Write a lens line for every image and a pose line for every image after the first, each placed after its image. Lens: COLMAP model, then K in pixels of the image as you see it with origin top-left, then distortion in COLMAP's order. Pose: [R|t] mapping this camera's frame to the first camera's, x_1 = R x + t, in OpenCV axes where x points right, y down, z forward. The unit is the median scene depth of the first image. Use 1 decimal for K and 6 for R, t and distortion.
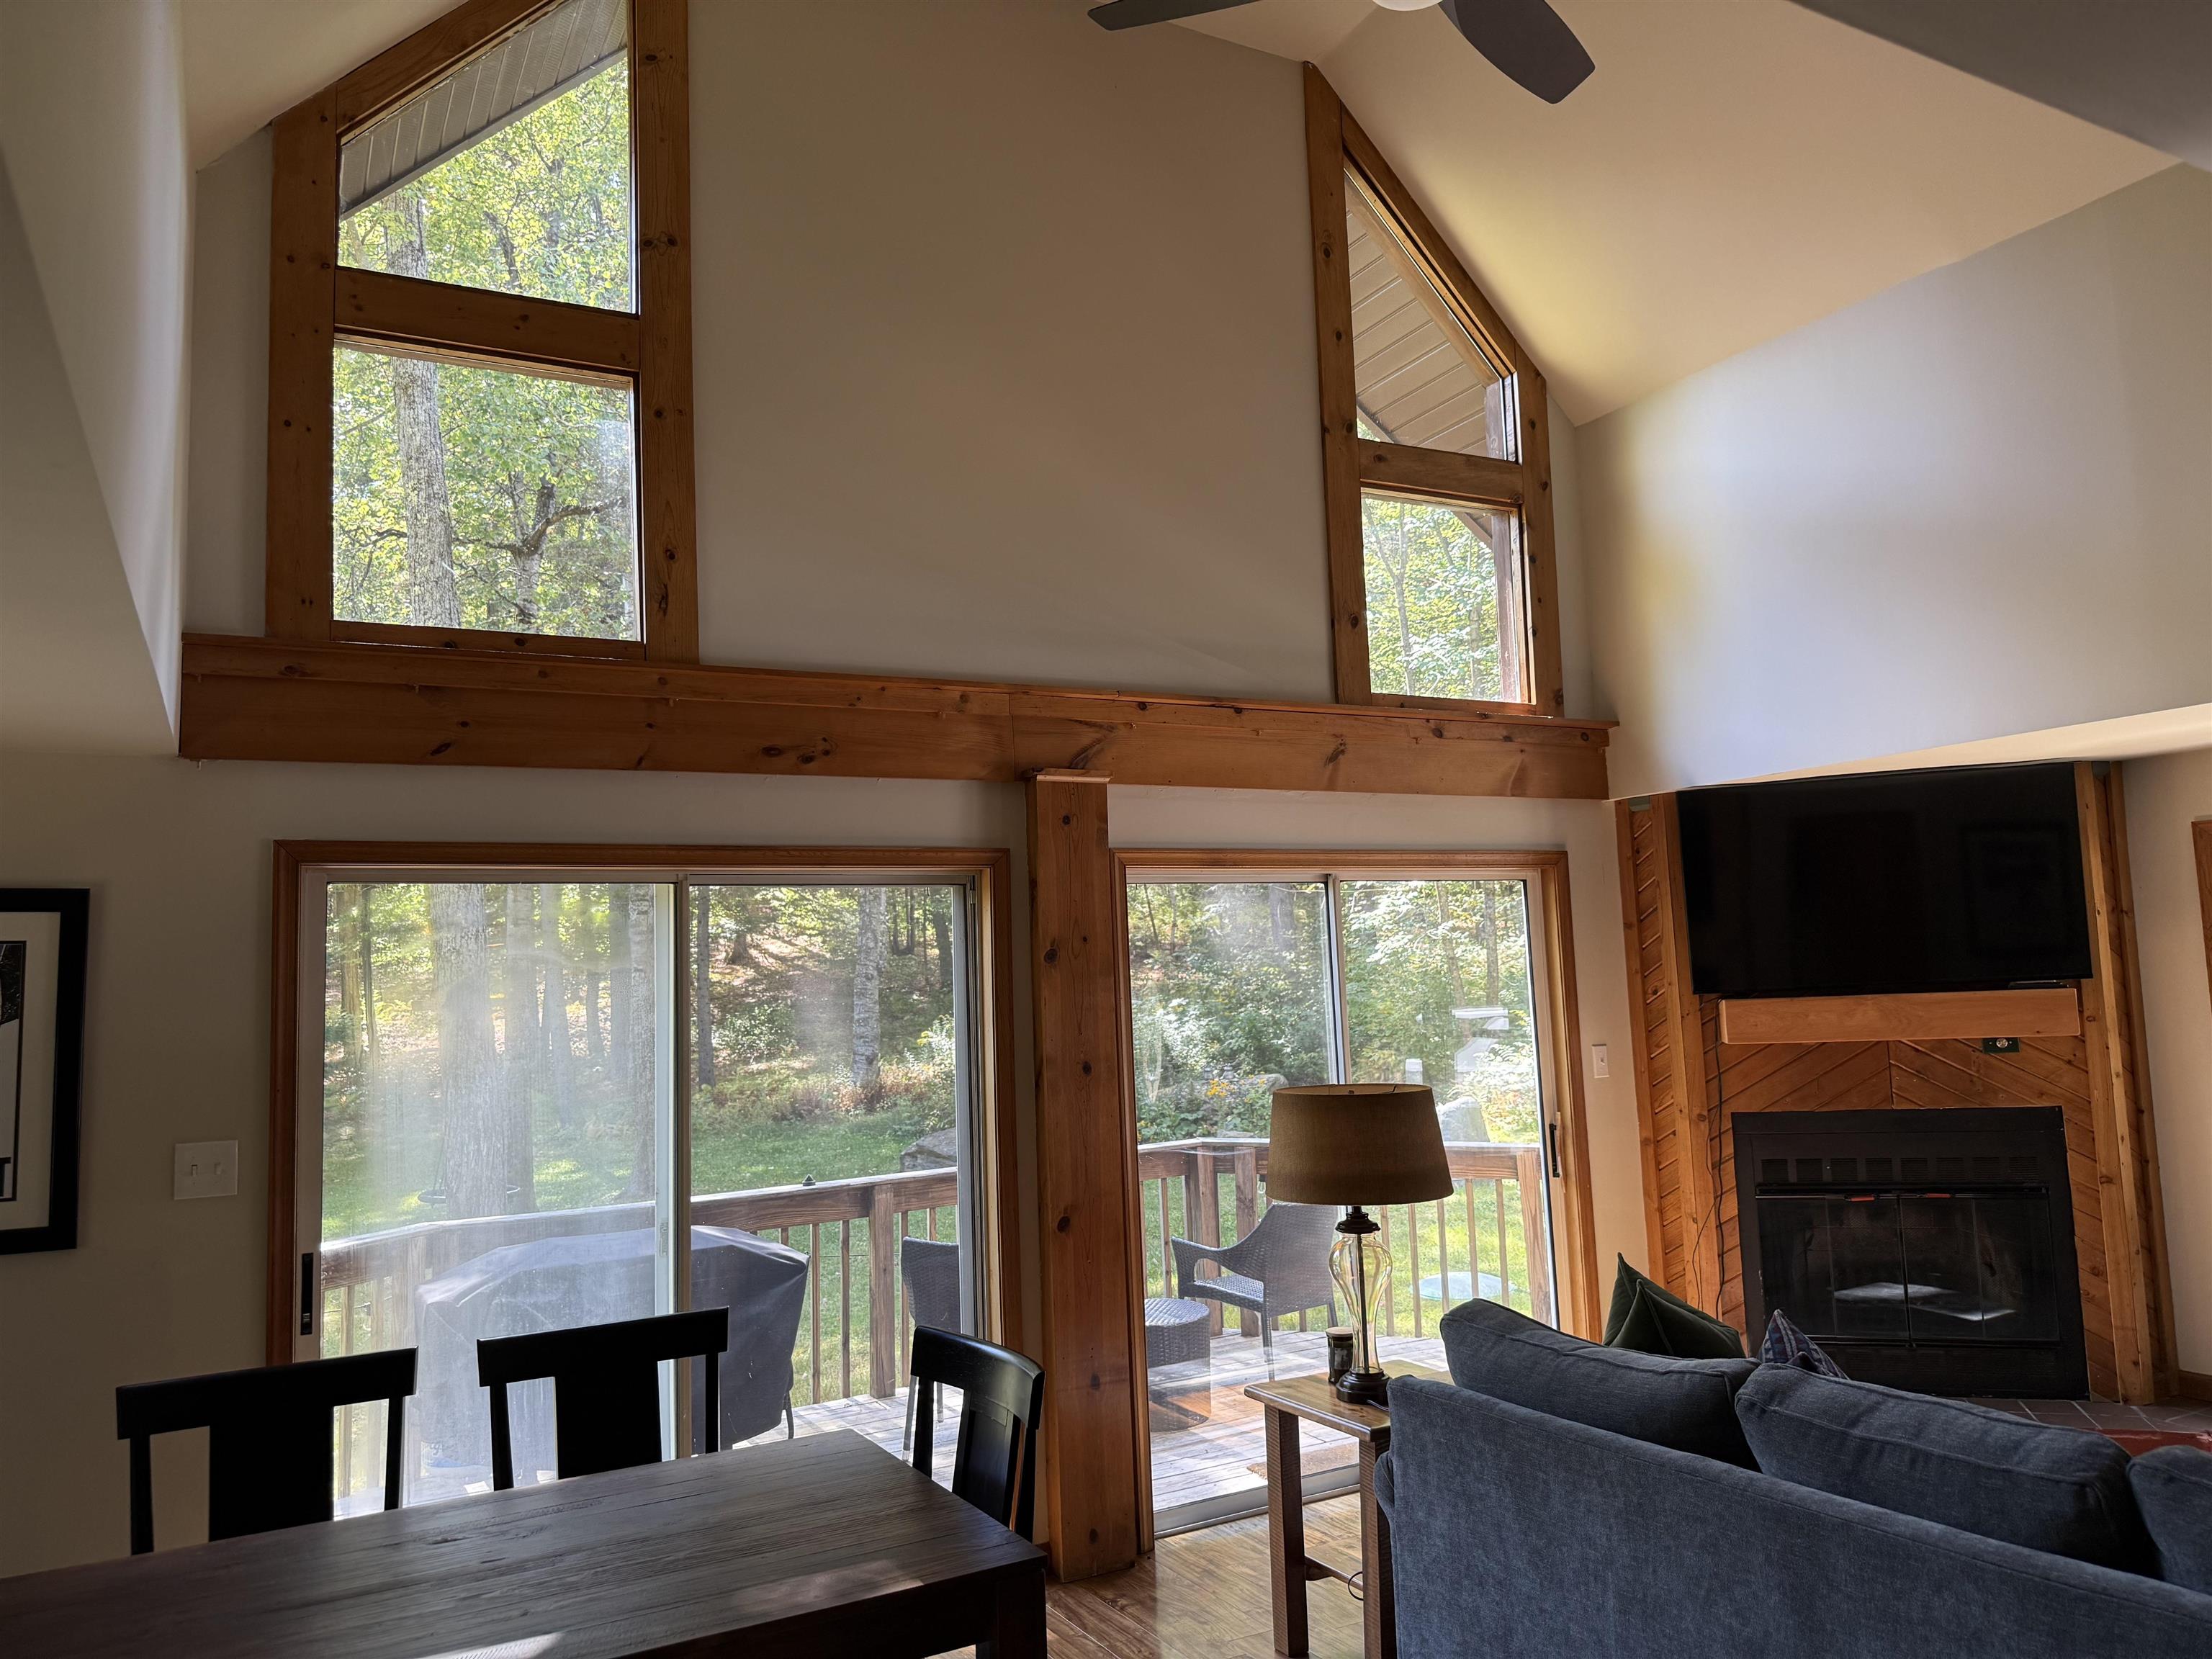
lens RADIAL K [[1532.2, 0, 1106.0], [0, 1532.2, 829.5], [0, 0, 1]] dist [0.040815, -0.064582]
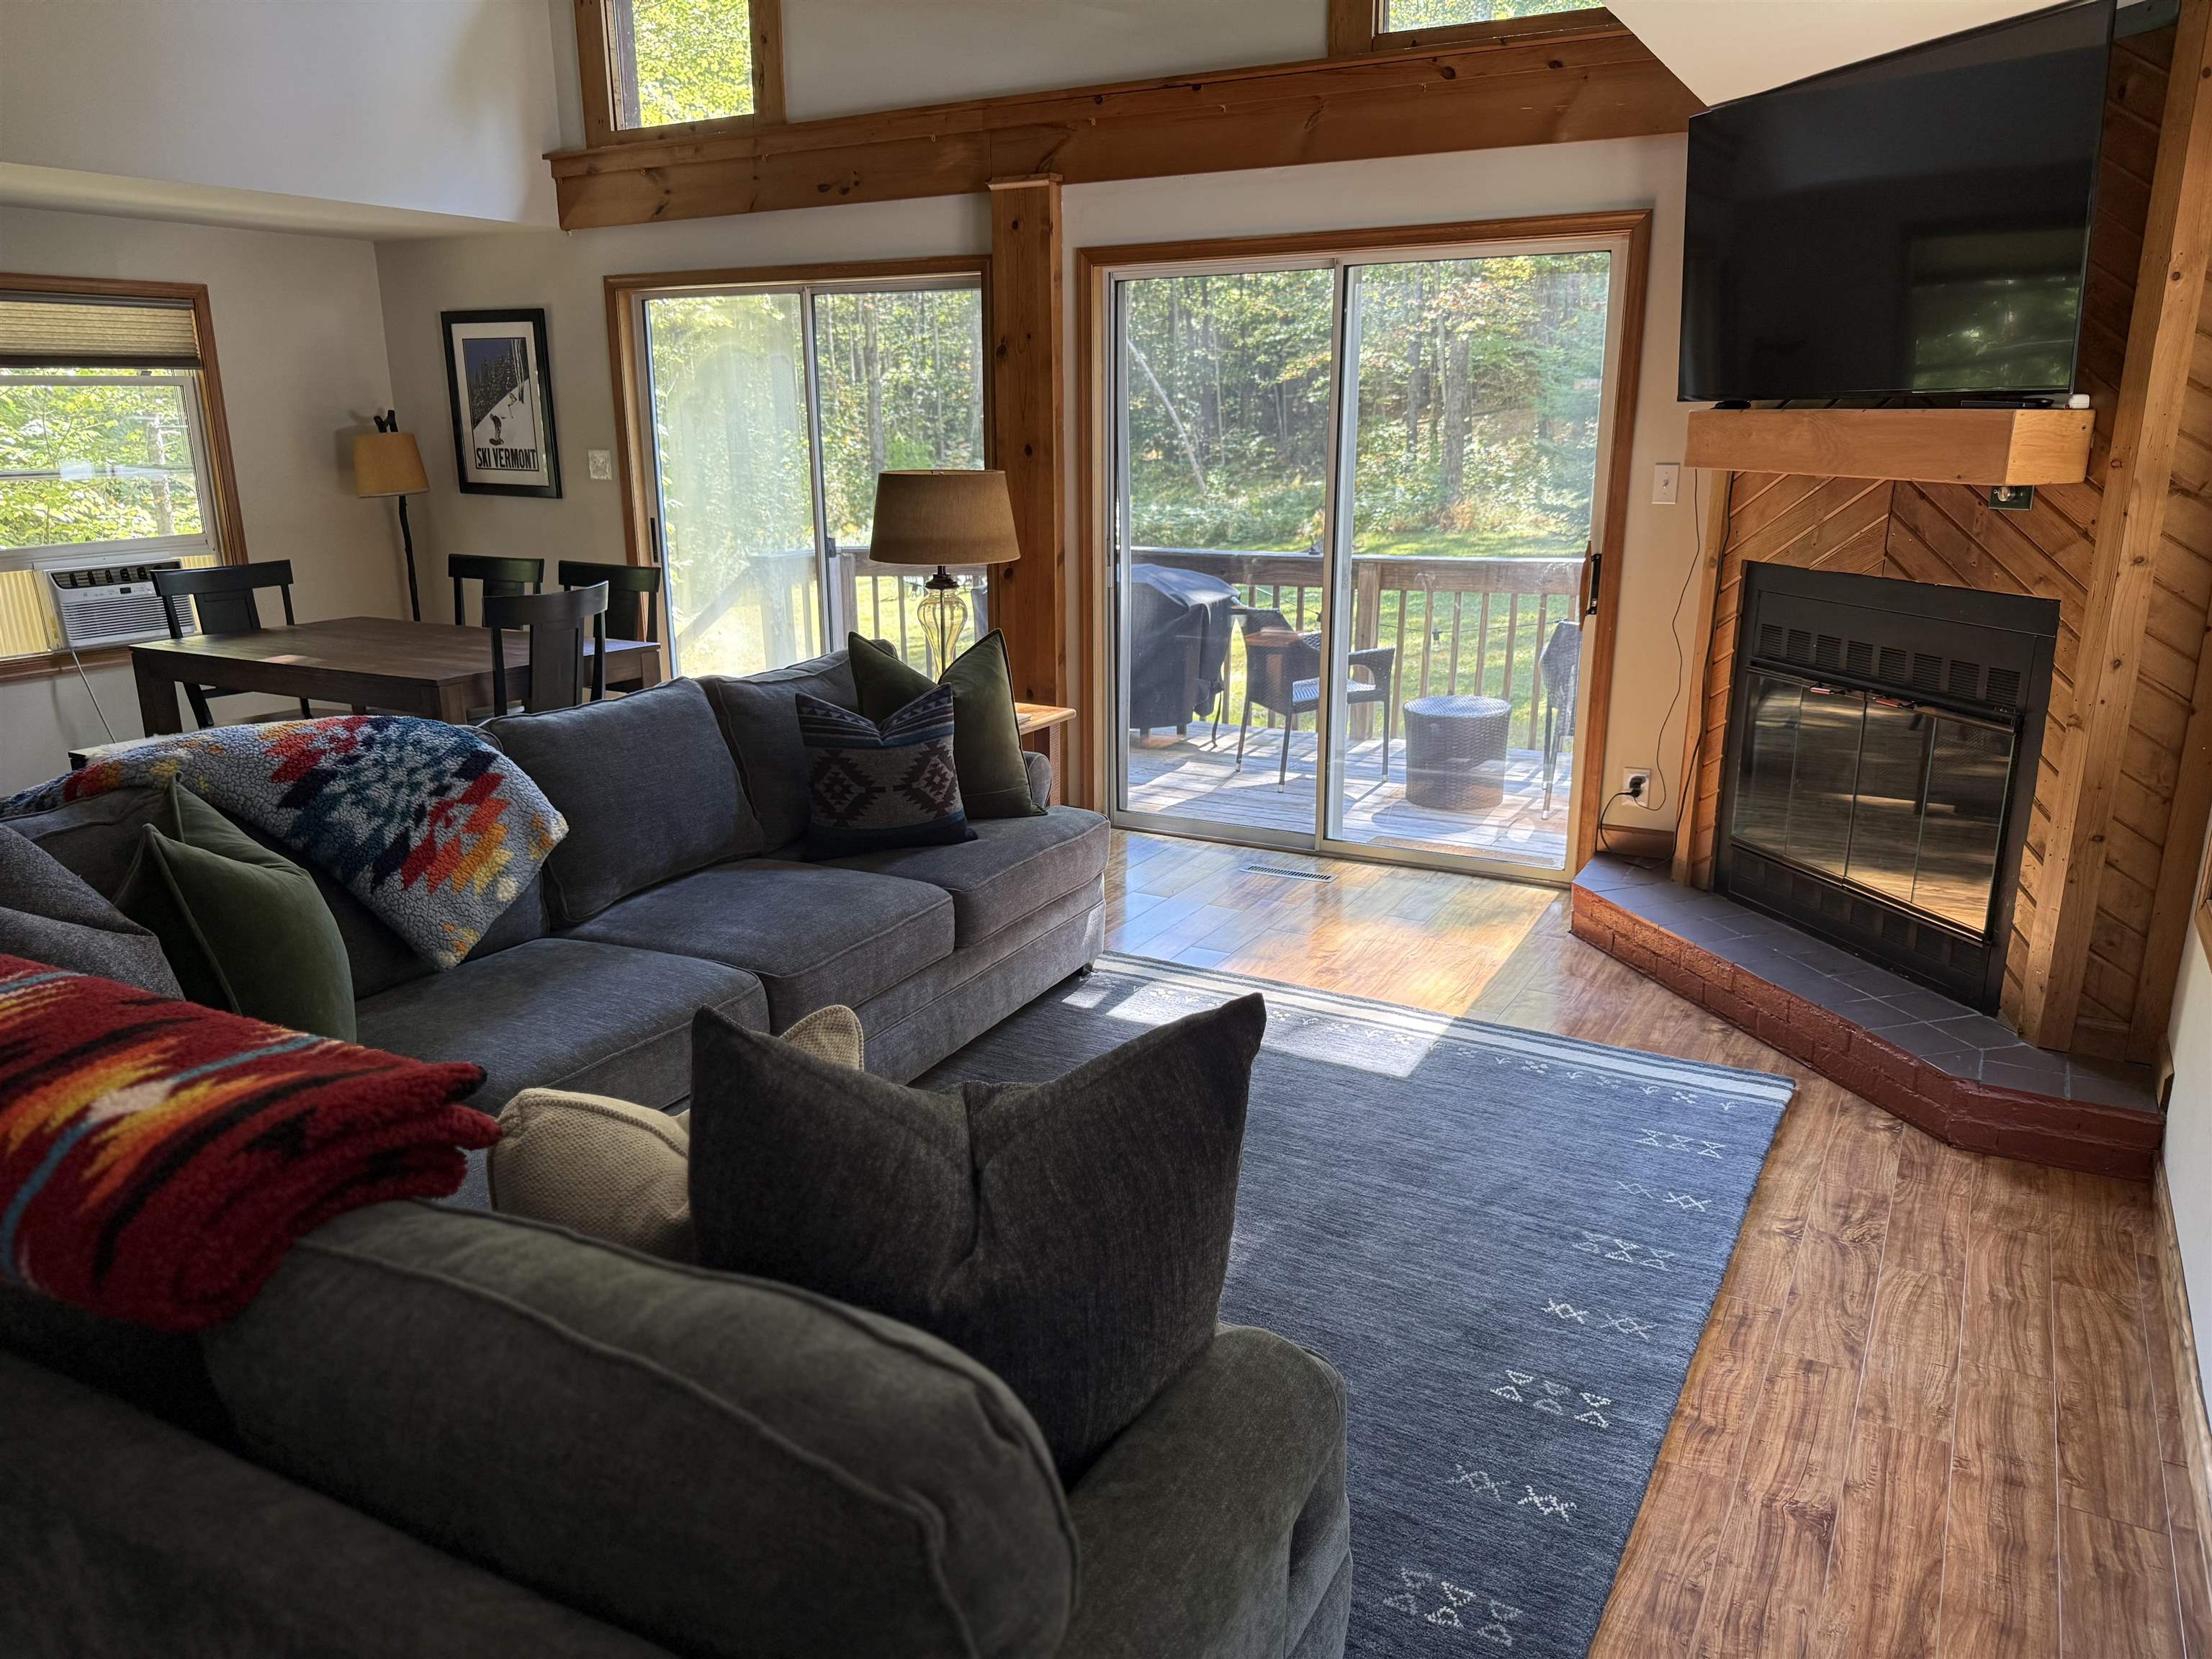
lens RADIAL K [[1584.9, 0, 1106.0], [0, 1584.9, 829.5], [0, 0, 1]] dist [0.020175, -0.000601]
pose [[0.531714, 0.254255, -0.807858, 0.957769], [0.075856, 0.935742, 0.344430, 0.011014], [0.843520, -0.244419, 0.478261, 0.327293]]
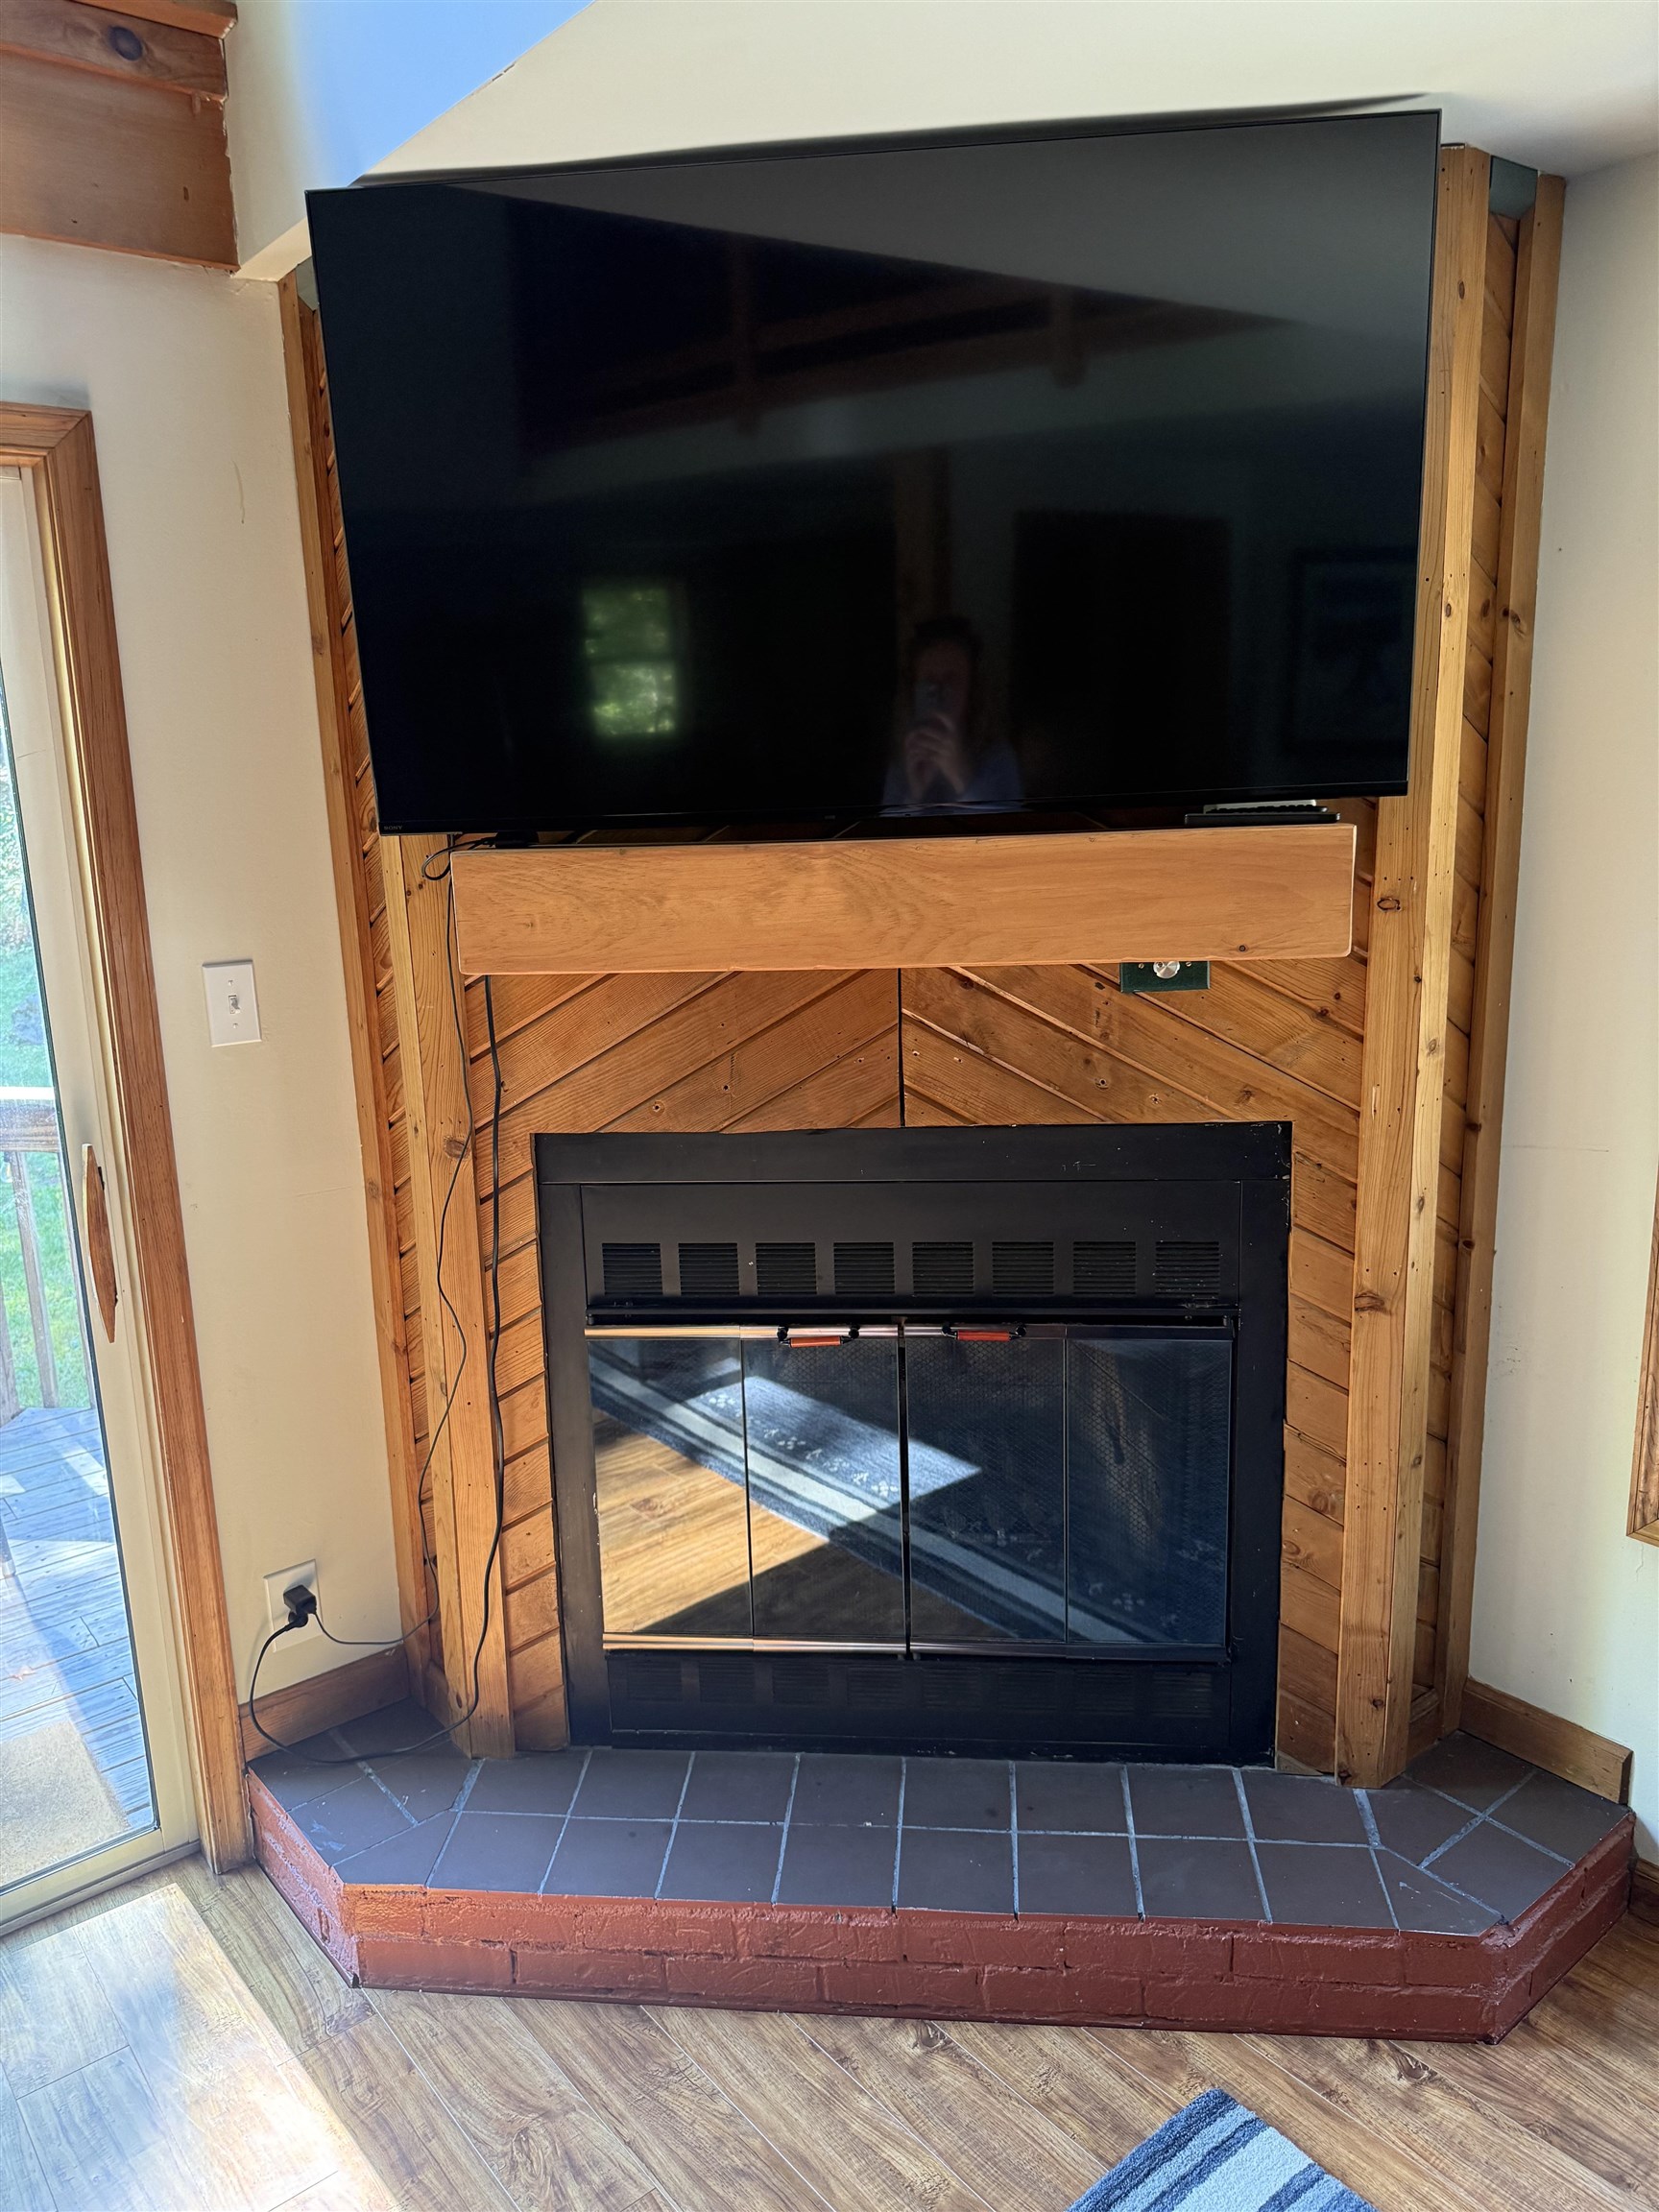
lens RADIAL K [[1557.0, 0, 806.0], [0, 1557.0, 1112.4], [0, 0, 1]] dist [0.074254, -0.082692]
pose [[0.983133, -0.031353, 0.180186, 0.420842], [-0.024232, 0.954180, 0.298249, 0.058965], [-0.181281, -0.297585, 0.937326, 0.638901]]
